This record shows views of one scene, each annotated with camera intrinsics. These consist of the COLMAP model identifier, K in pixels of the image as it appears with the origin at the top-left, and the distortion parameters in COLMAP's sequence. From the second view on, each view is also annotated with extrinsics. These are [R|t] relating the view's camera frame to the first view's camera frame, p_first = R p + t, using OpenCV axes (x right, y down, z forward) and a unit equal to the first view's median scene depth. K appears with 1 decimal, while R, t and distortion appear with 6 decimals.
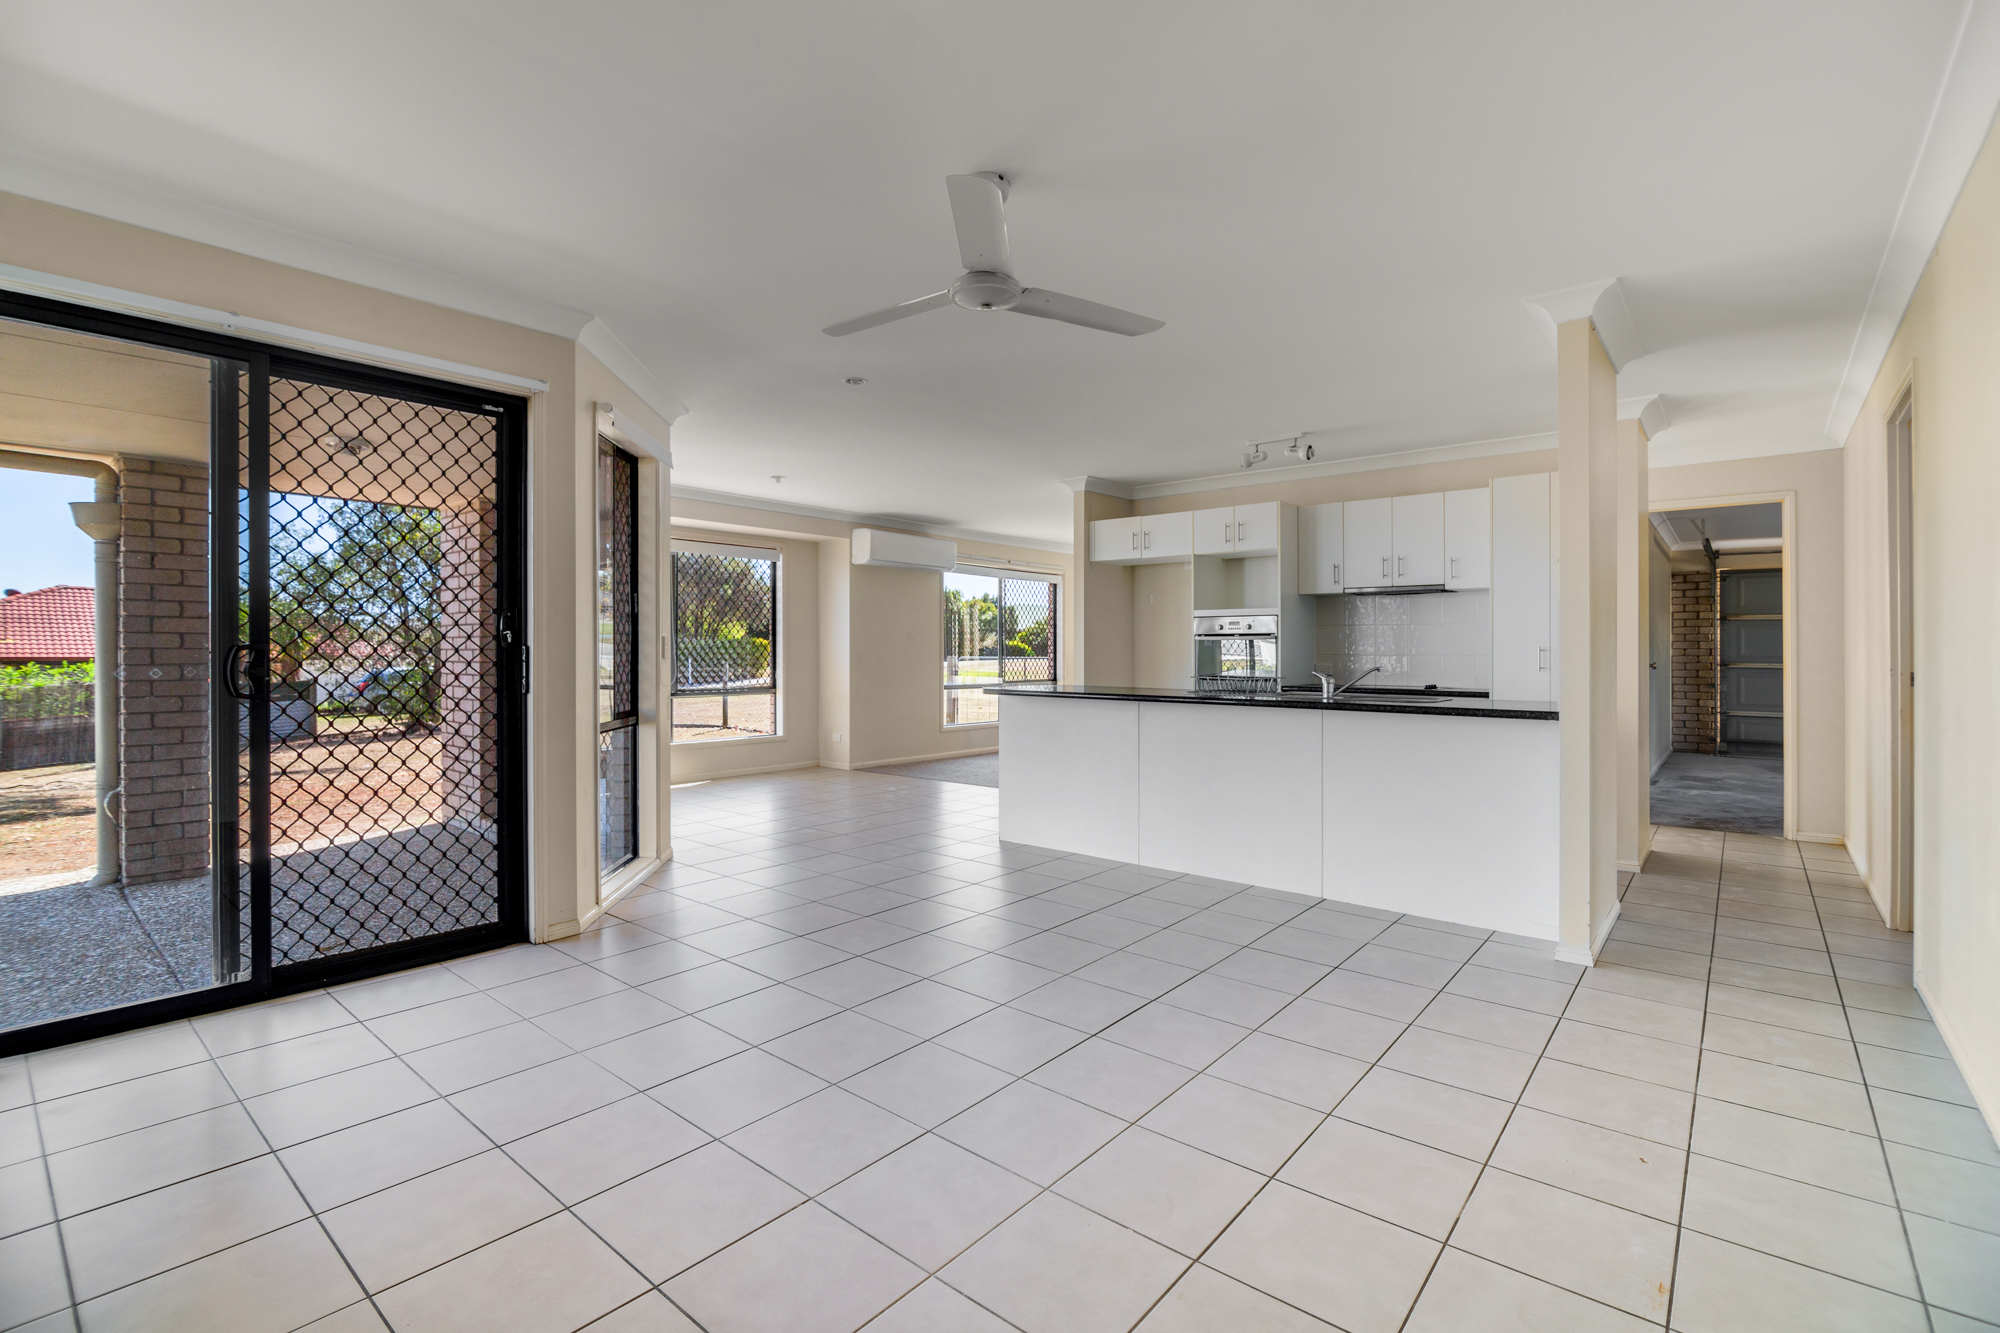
lens RADIAL K [[909.5, 0, 996.5], [0, 909.5, 645.1], [0, 0, 1]] dist [0.003440, -0.000020]
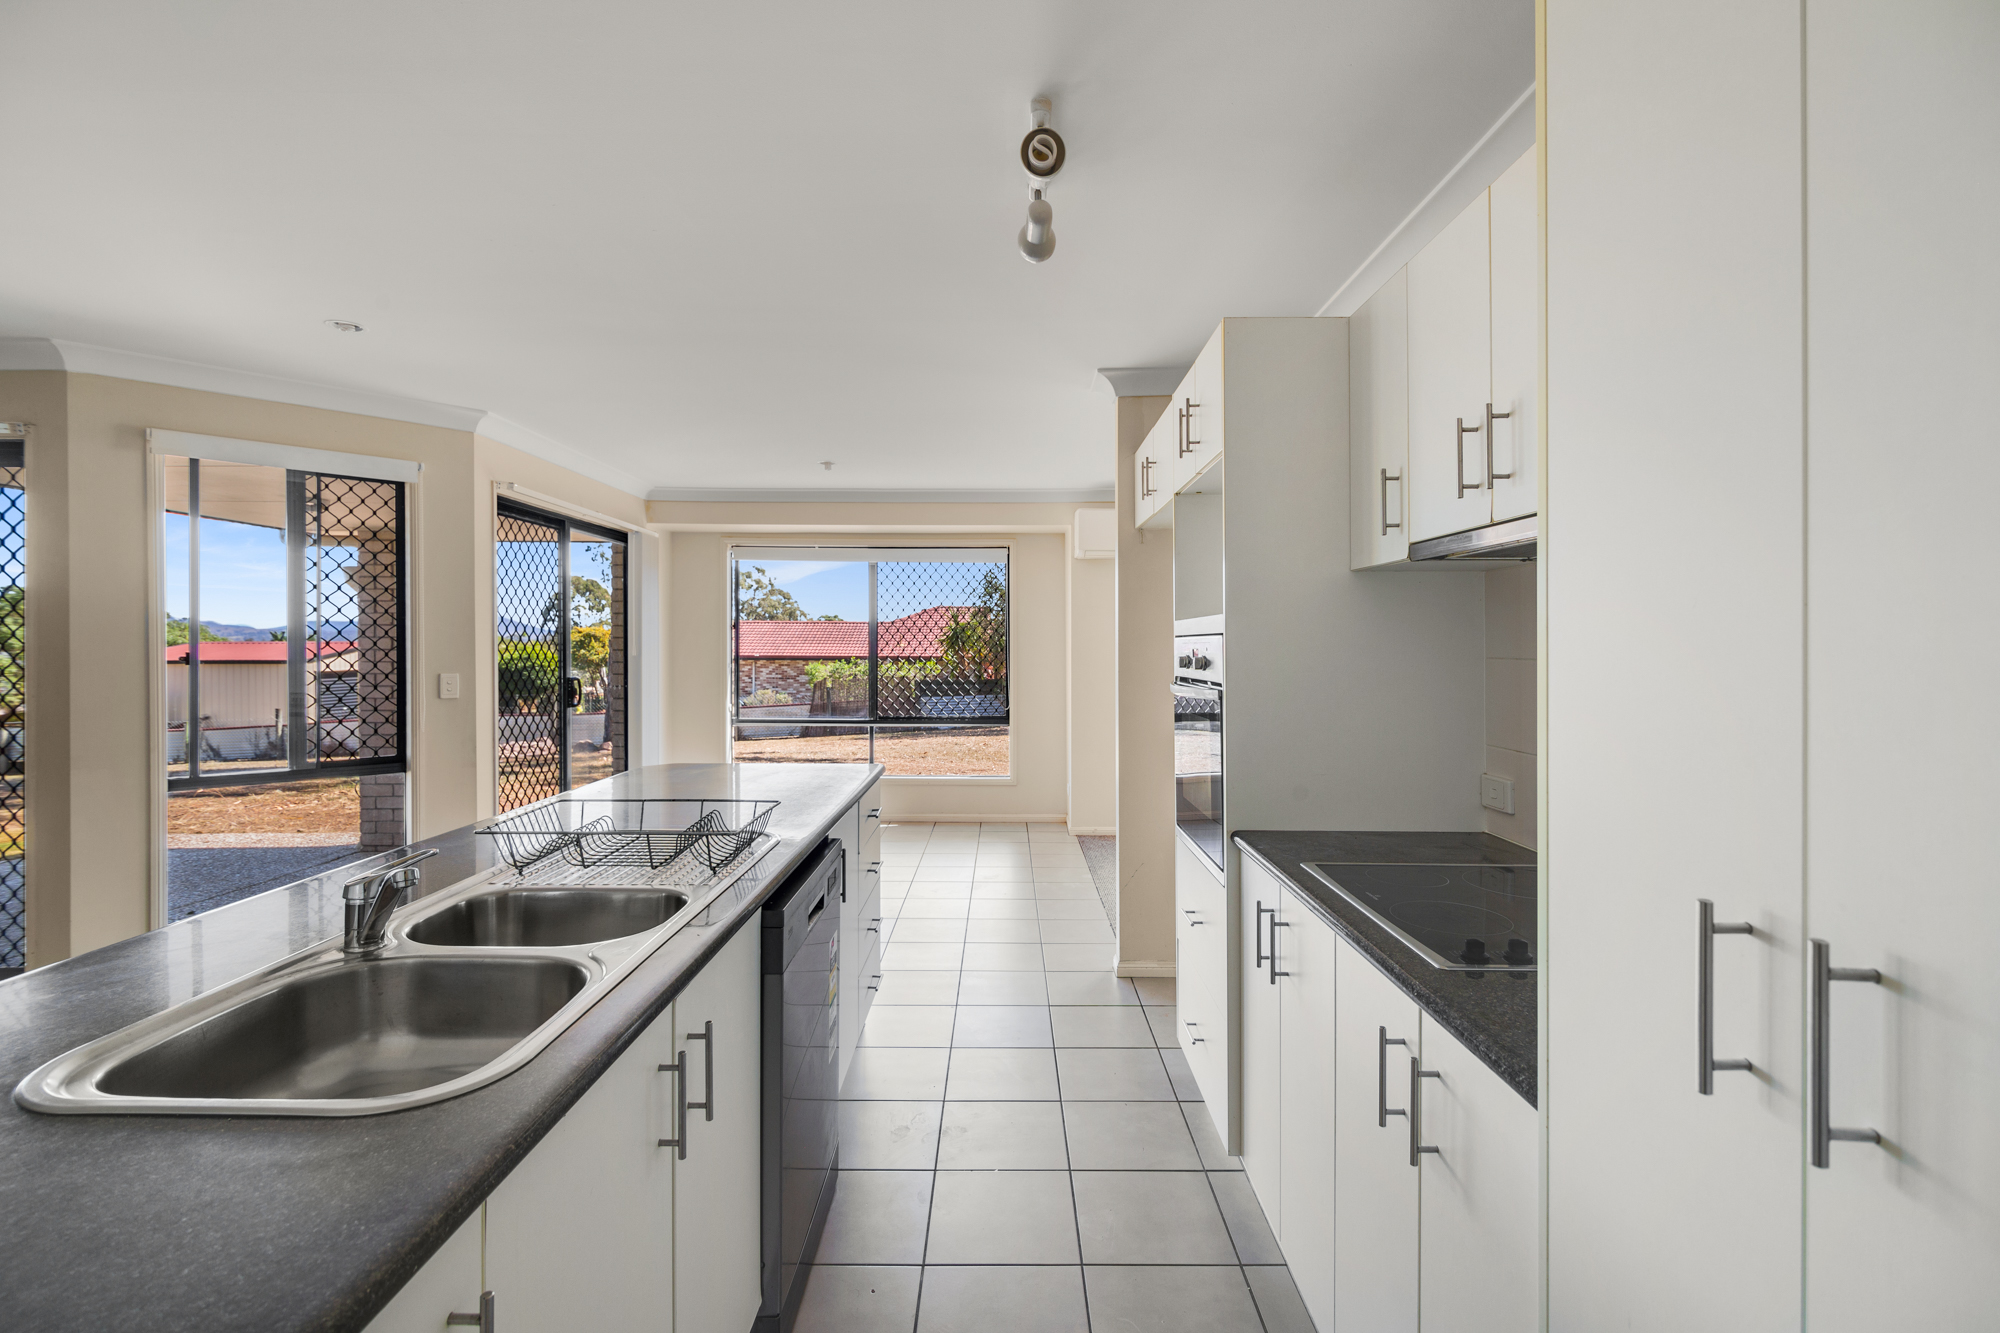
lens RADIAL K [[909.5, 0, 996.5], [0, 909.5, 645.1], [0, 0, 1]] dist [0.003440, -0.000020]
pose [[0.643775, 0.008386, -0.765169, 0.532064], [-0.009295, 0.999952, 0.003139, -0.036589], [0.765159, 0.005091, 0.643822, 0.714411]]
